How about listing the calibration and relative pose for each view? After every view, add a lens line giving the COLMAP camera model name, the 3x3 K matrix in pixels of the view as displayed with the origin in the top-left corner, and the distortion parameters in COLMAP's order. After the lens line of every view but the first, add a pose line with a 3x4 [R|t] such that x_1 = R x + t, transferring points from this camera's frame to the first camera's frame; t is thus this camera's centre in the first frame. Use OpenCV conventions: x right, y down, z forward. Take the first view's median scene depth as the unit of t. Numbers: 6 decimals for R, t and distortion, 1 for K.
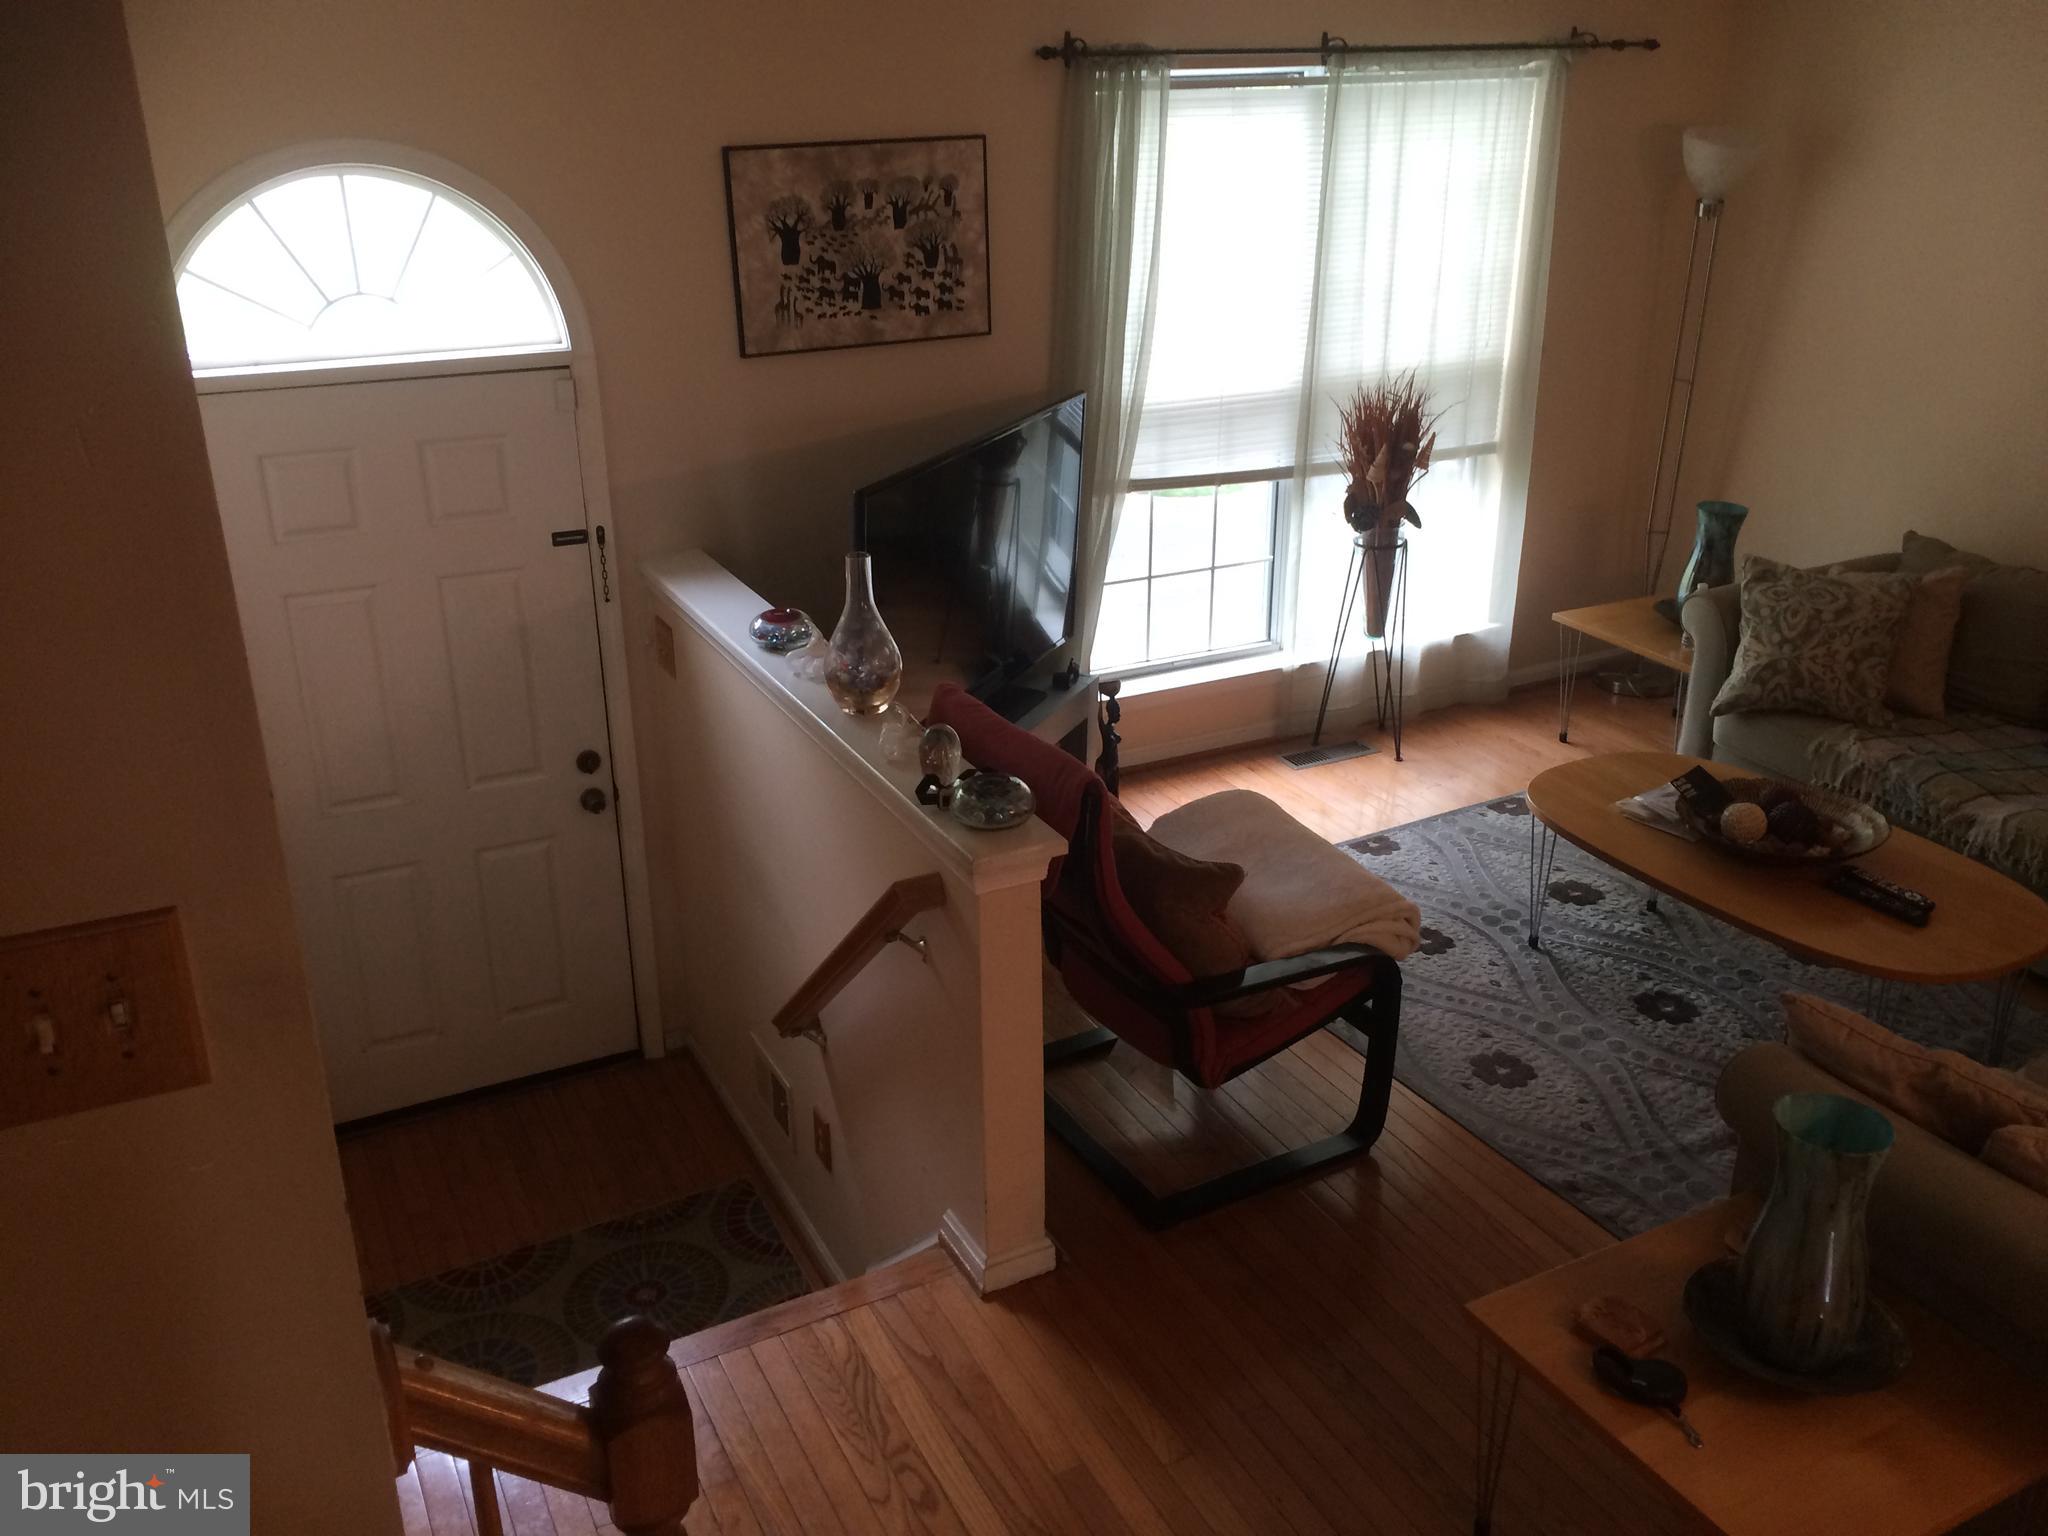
lens RADIAL K [[1752.1, 0, 1008.3], [0, 1752.1, 771.9], [0, 0, 1]] dist [0.097154, -0.116685]
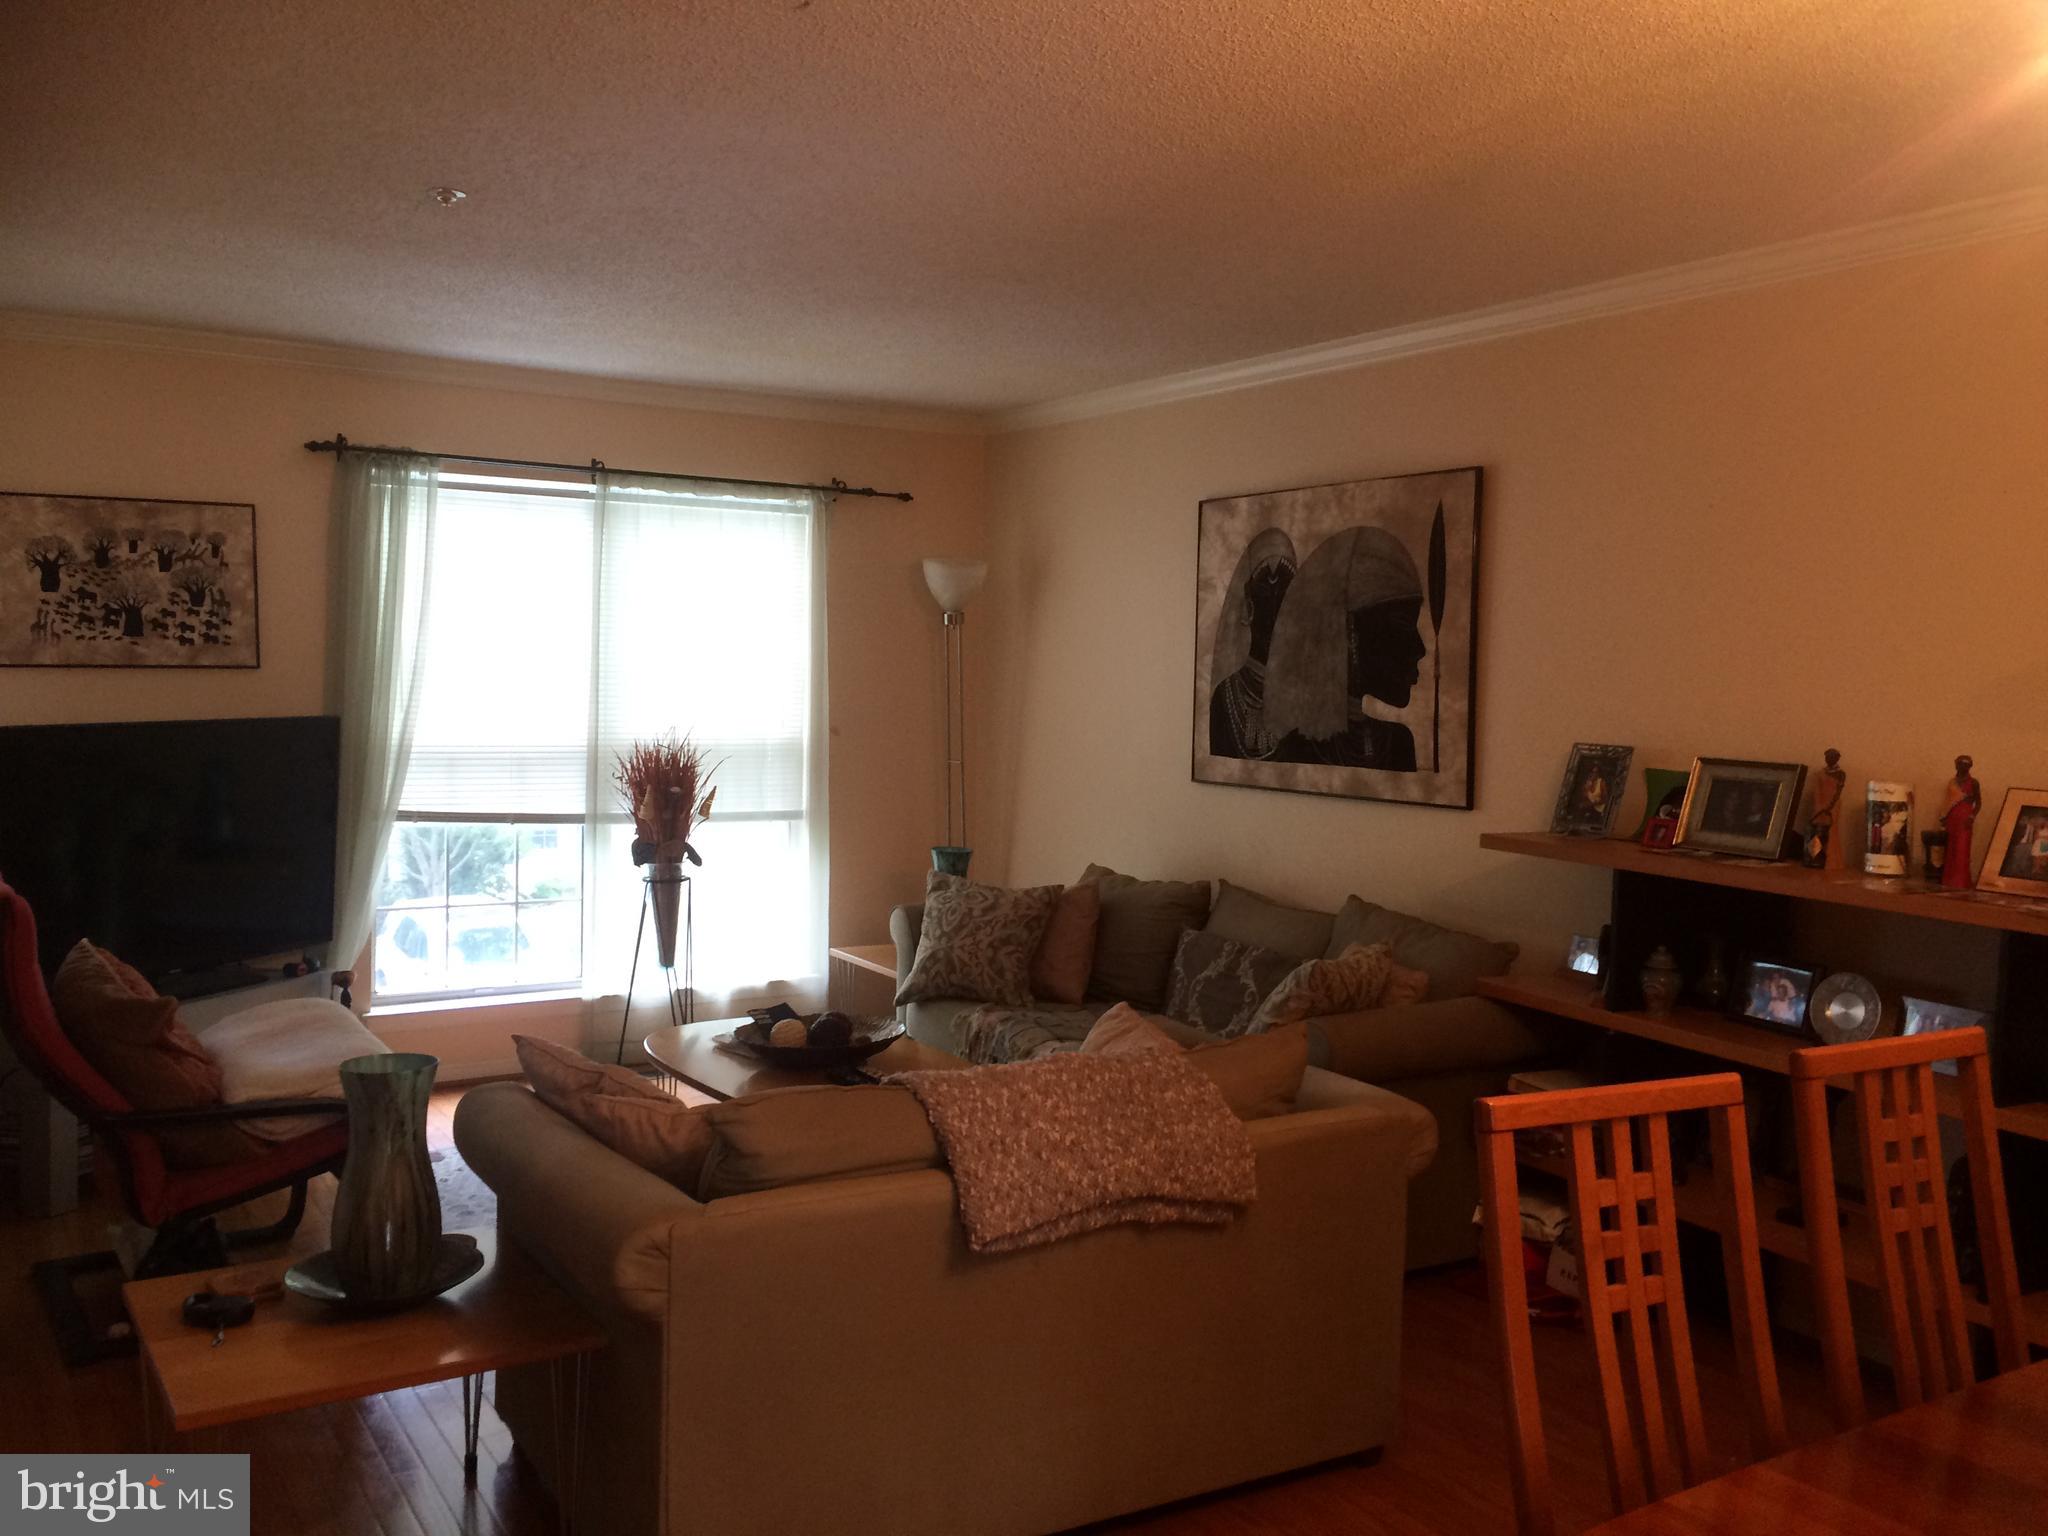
lens RADIAL K [[1759.6, 0, 1024.0], [0, 1759.6, 768.0], [0, 0, 1]] dist [0.111739, -0.151180]
pose [[0.995741, 0.021104, 0.089741, 0.403359], [0.010197, 0.942257, -0.334735, 0.217416], [-0.091624, 0.334225, 0.938029, -0.116628]]
